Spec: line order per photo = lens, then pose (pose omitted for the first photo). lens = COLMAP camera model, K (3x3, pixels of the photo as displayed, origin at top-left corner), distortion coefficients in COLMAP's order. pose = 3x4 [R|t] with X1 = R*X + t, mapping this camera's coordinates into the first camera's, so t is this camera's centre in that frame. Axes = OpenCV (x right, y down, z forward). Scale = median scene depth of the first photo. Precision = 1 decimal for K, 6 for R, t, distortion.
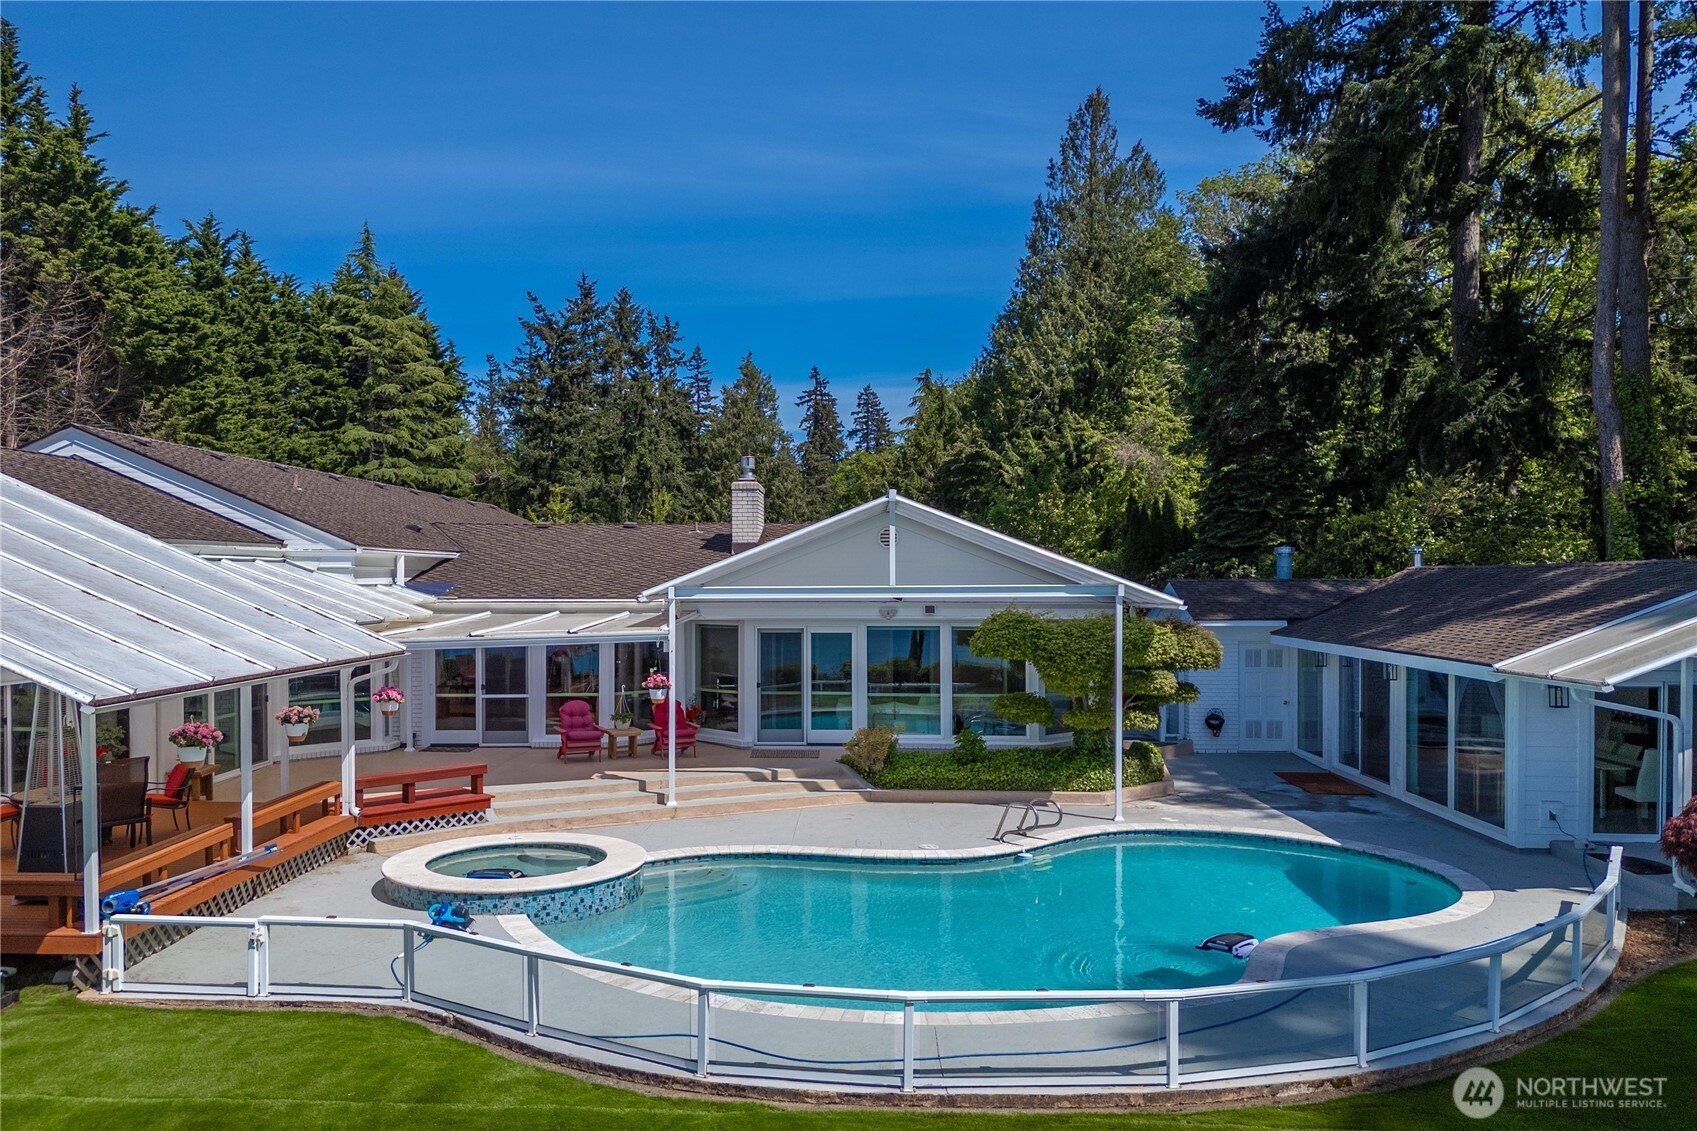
lens RADIAL K [[1323.2, 0, 844.3], [0, 1323.2, 574.2], [0, 0, 1]] dist [0.095758, -0.088774]
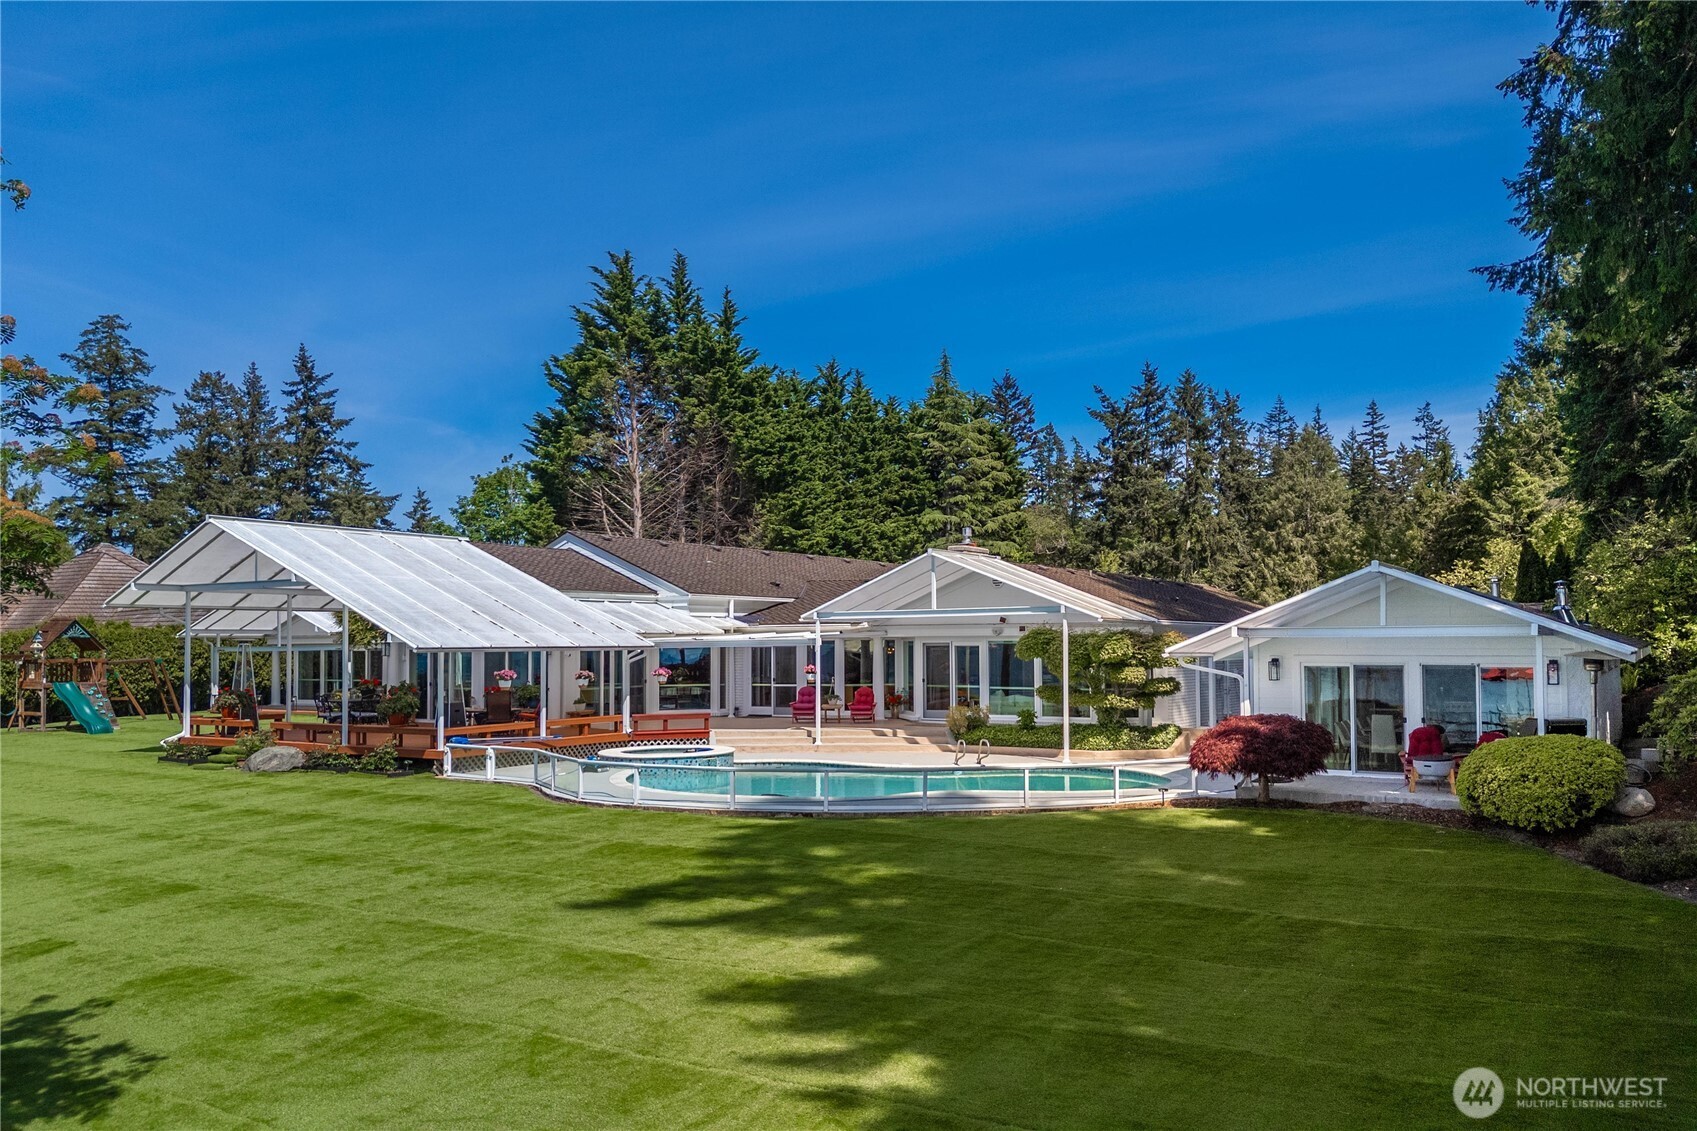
lens RADIAL K [[1383.5, 0, 924.3], [0, 1383.5, 577.2], [0, 0, 1]] dist [0.128872, -0.129362]
pose [[0.874762, -0.028800, -0.483696, 0.318854], [0.005626, 0.998768, -0.049294, 0.019953], [0.484520, 0.040400, 0.873847, -0.174847]]
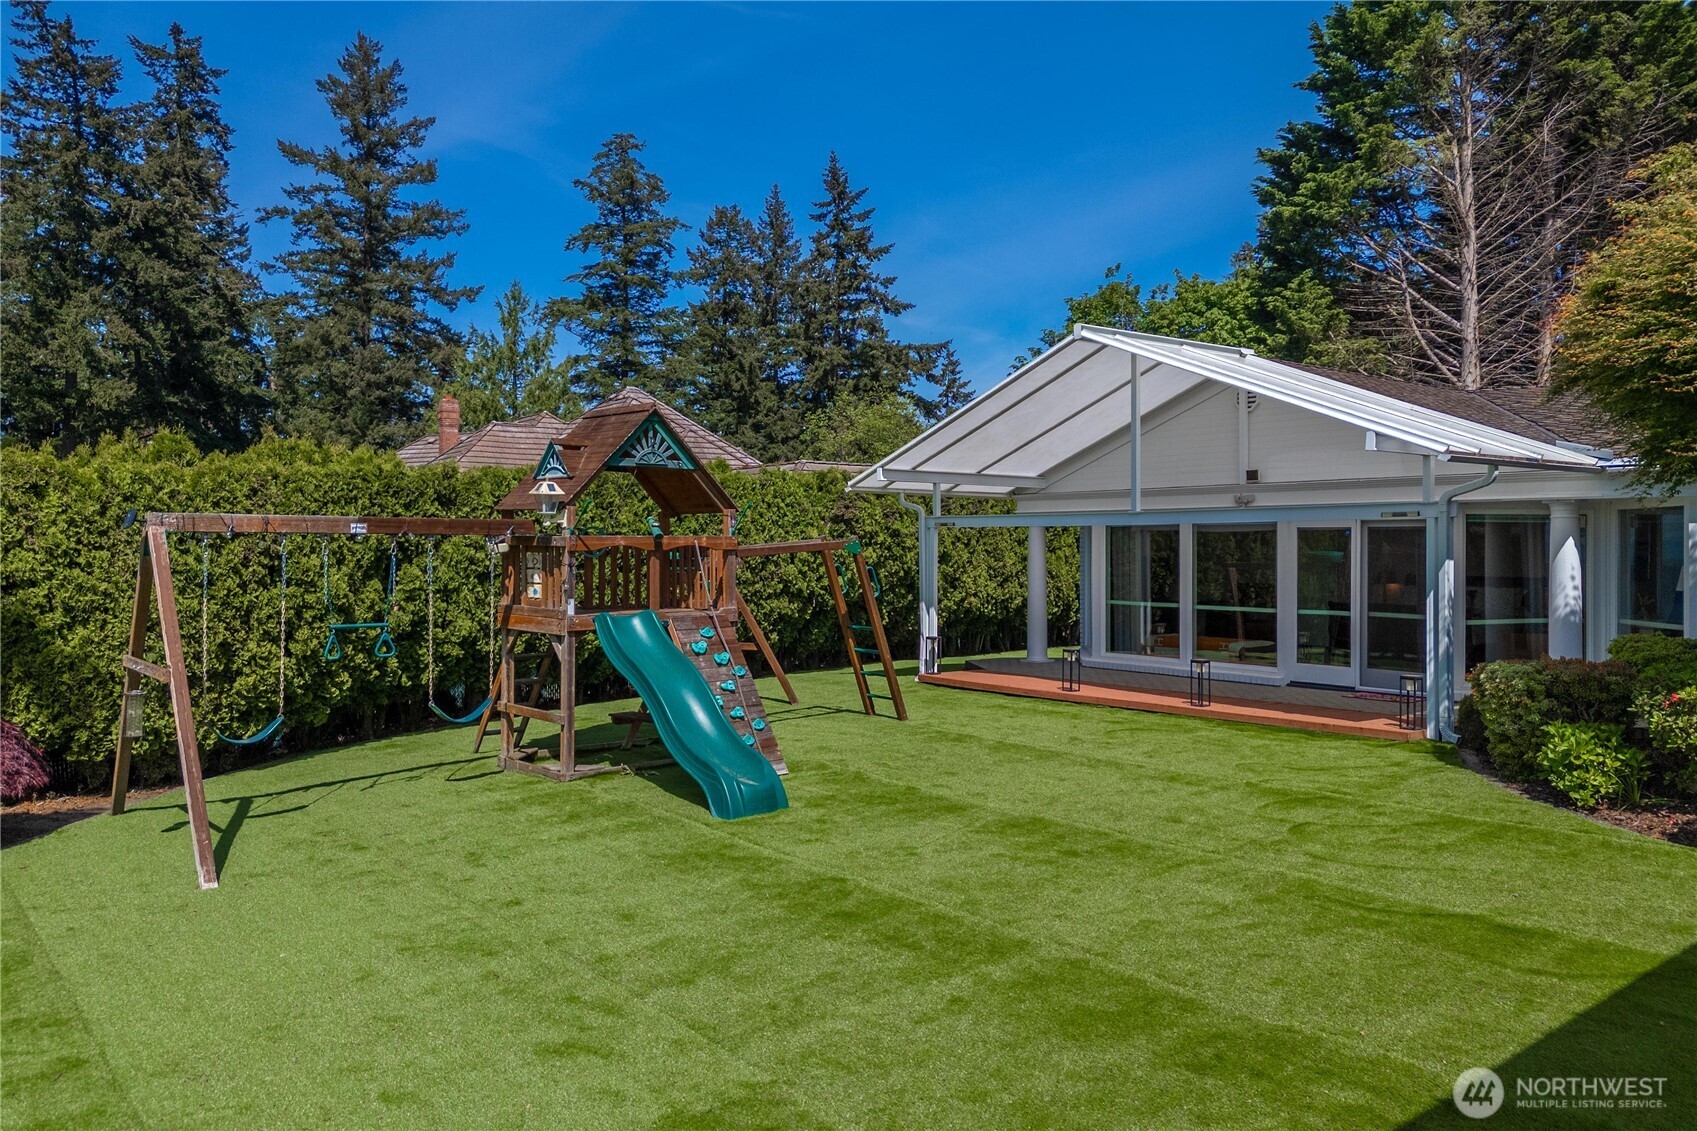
lens RADIAL K [[1248.6, 0, 813.4], [0, 1248.6, 532.5], [0, 0, 1]] dist [0.088499, -0.148537]
pose [[0.653246, -0.006666, -0.757117, -0.306366], [-0.004712, 0.999906, -0.012870, 0.025557], [0.757131, 0.011975, 0.653153, 0.175279]]
